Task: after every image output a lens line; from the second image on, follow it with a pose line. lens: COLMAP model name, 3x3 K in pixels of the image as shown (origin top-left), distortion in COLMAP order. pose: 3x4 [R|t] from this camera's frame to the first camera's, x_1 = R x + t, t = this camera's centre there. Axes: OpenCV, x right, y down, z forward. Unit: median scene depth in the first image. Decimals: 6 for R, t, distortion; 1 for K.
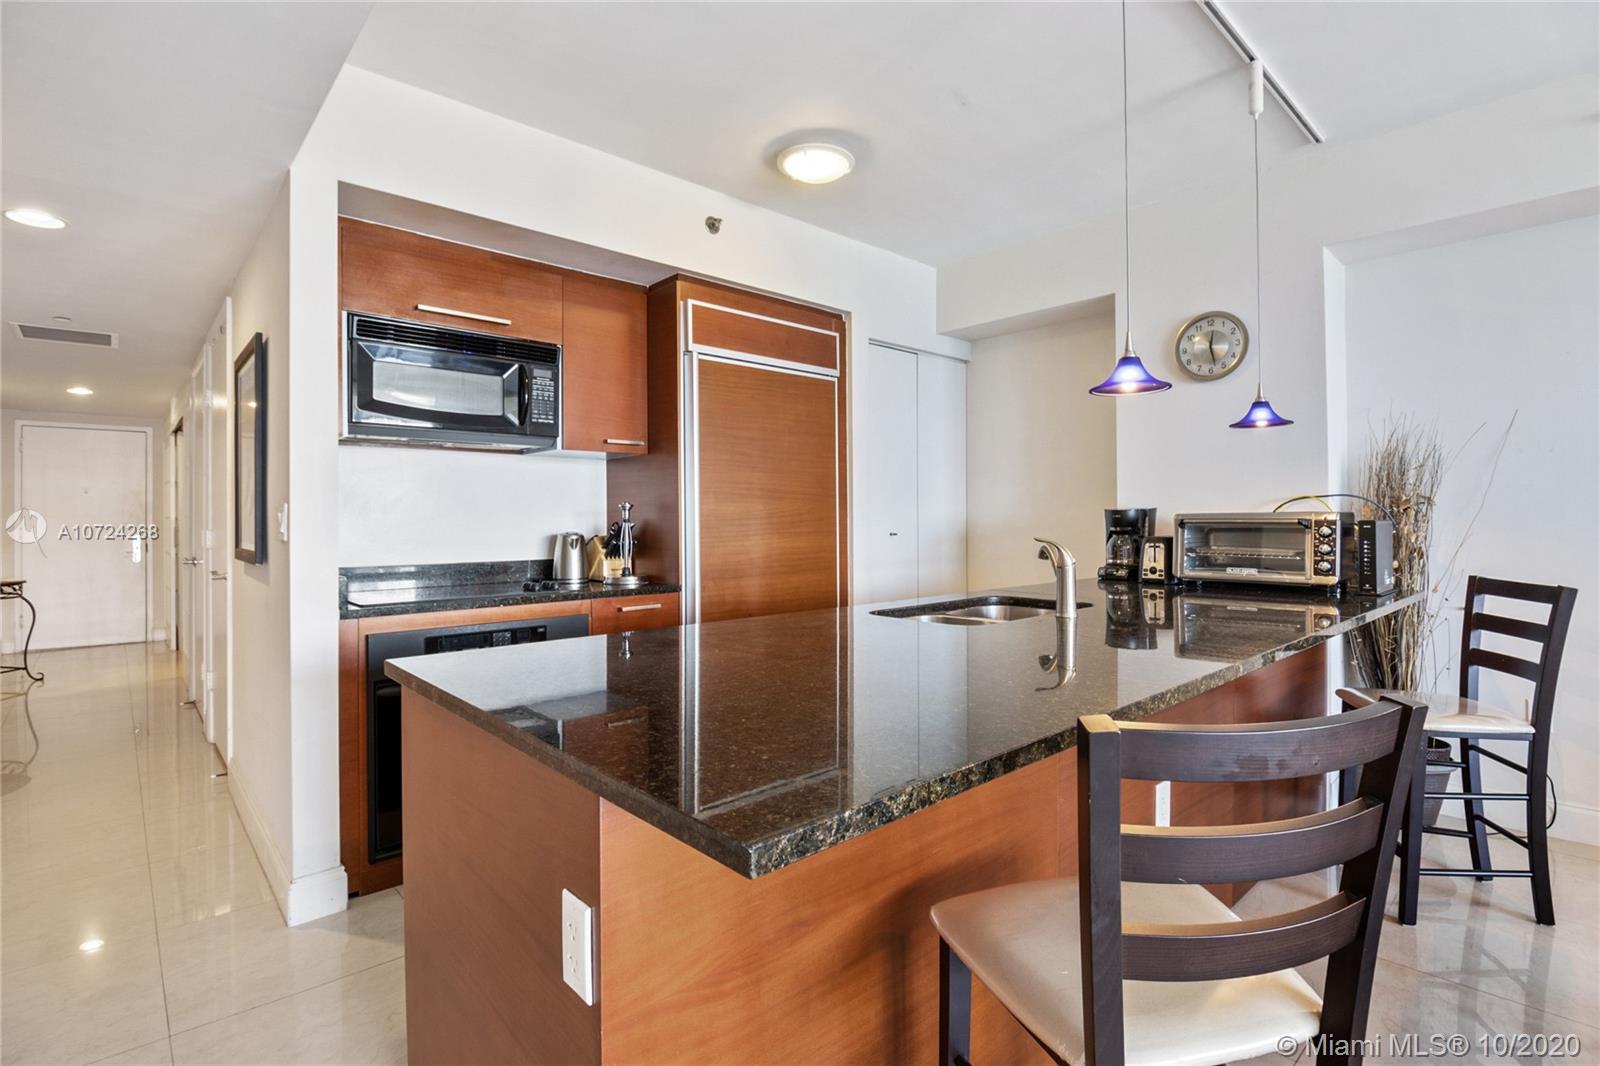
lens RADIAL K [[776.2, 0, 808.3], [0, 776.2, 521.6], [0, 0, 1]] dist [-0.010261, -0.004959]
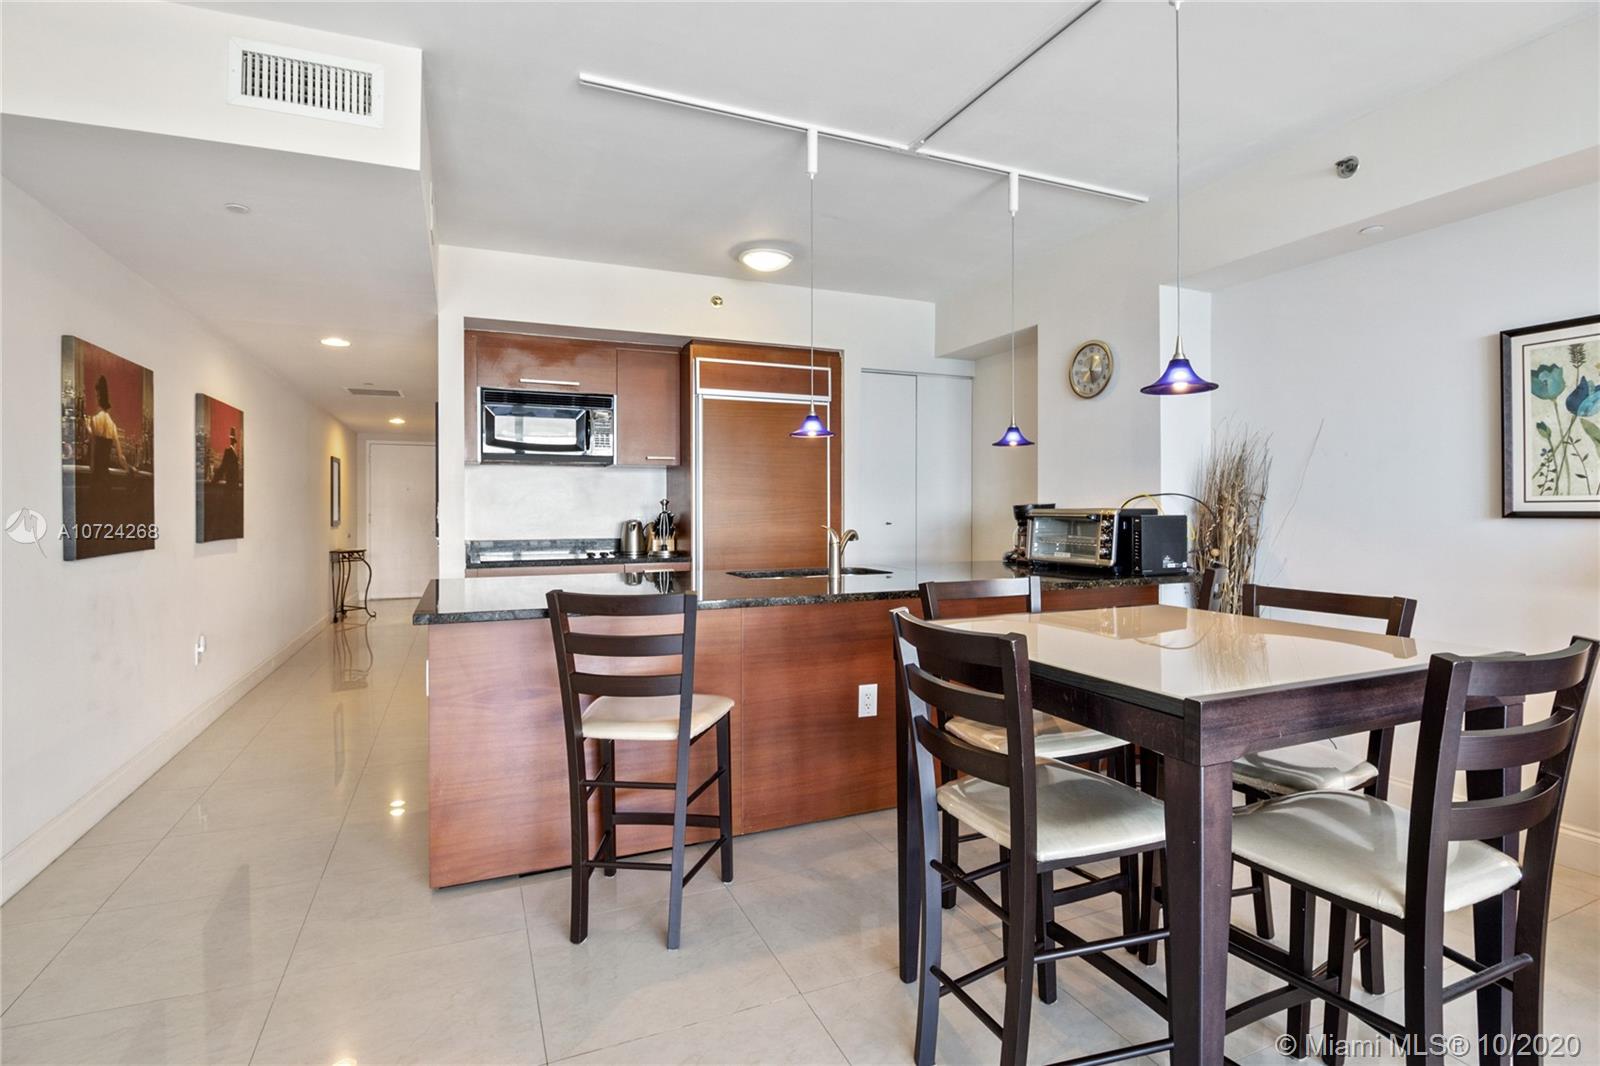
lens RADIAL K [[776.2, 0, 809.6], [0, 776.2, 508.9], [0, 0, 1]] dist [-0.010261, -0.004959]
pose [[0.947333, 0.002306, -0.320242, 0.485587], [-0.001983, 0.999997, 0.001336, -0.010064], [0.320244, -0.000631, 0.947335, -0.278906]]
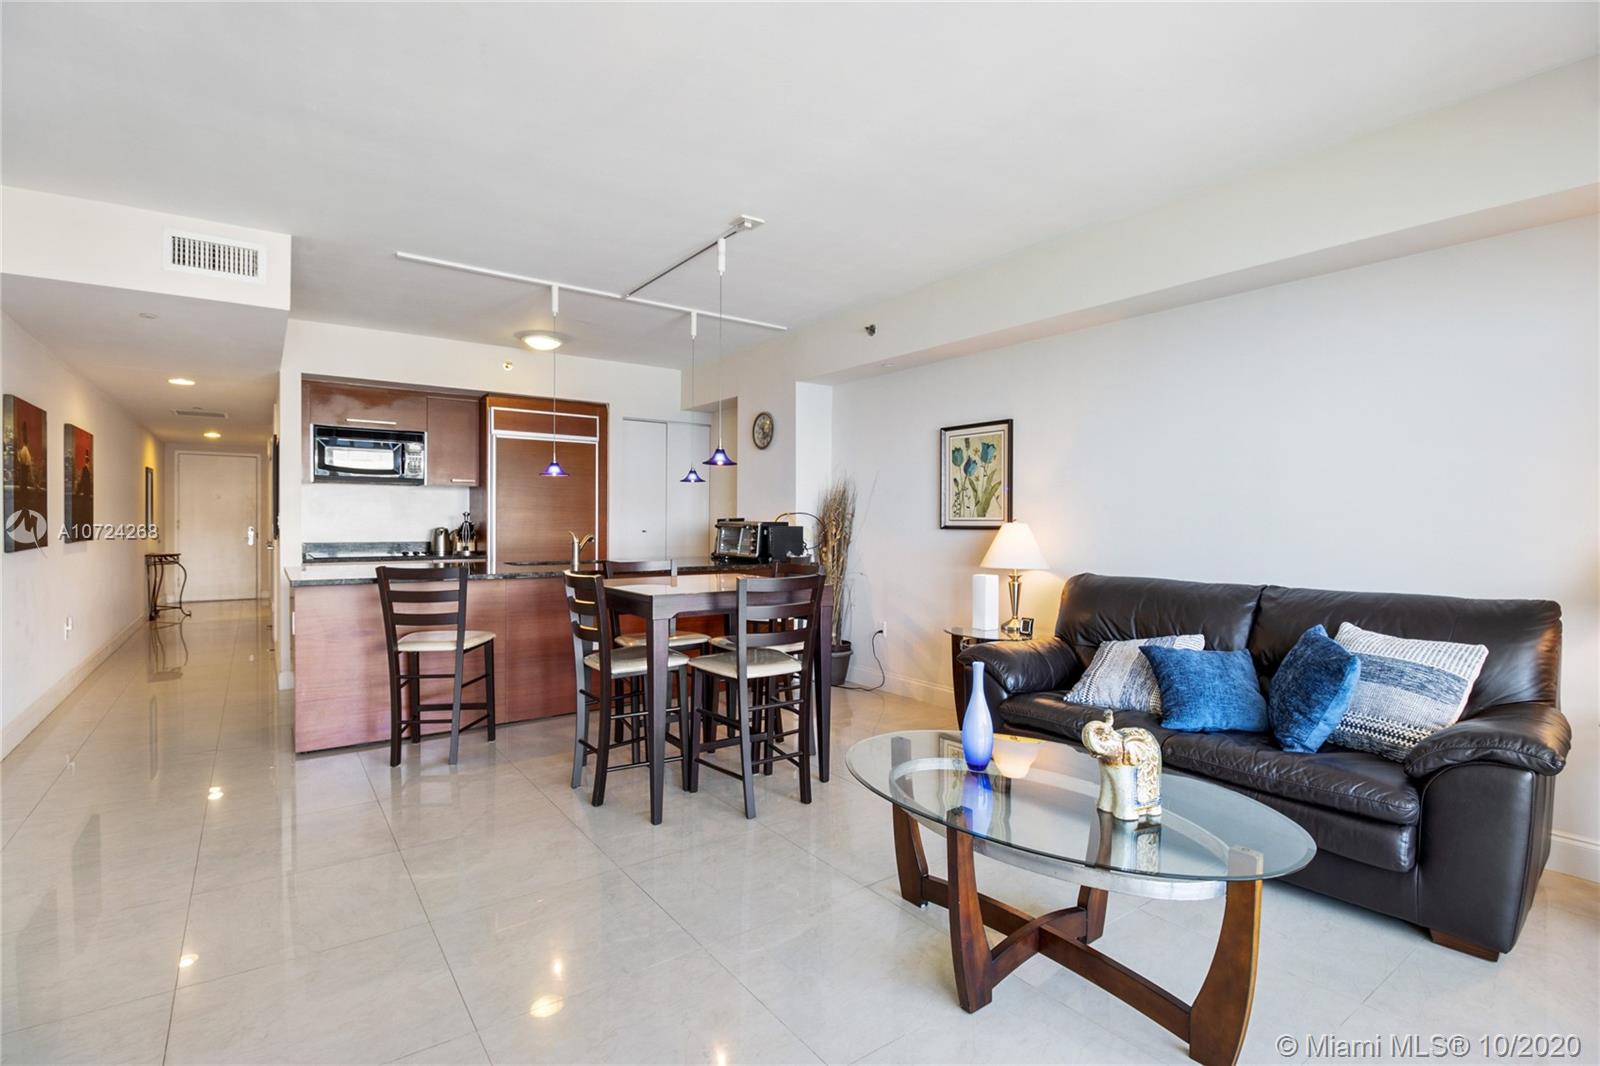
lens RADIAL K [[776.2, 0, 826.8], [0, 776.2, 530.6], [0, 0, 1]] dist [-0.010261, -0.004959]
pose [[0.994483, 0.013103, -0.104075, 0.848167], [-0.011748, 0.999838, 0.013619, -0.015510], [0.104236, -0.012321, 0.994476, -0.798925]]
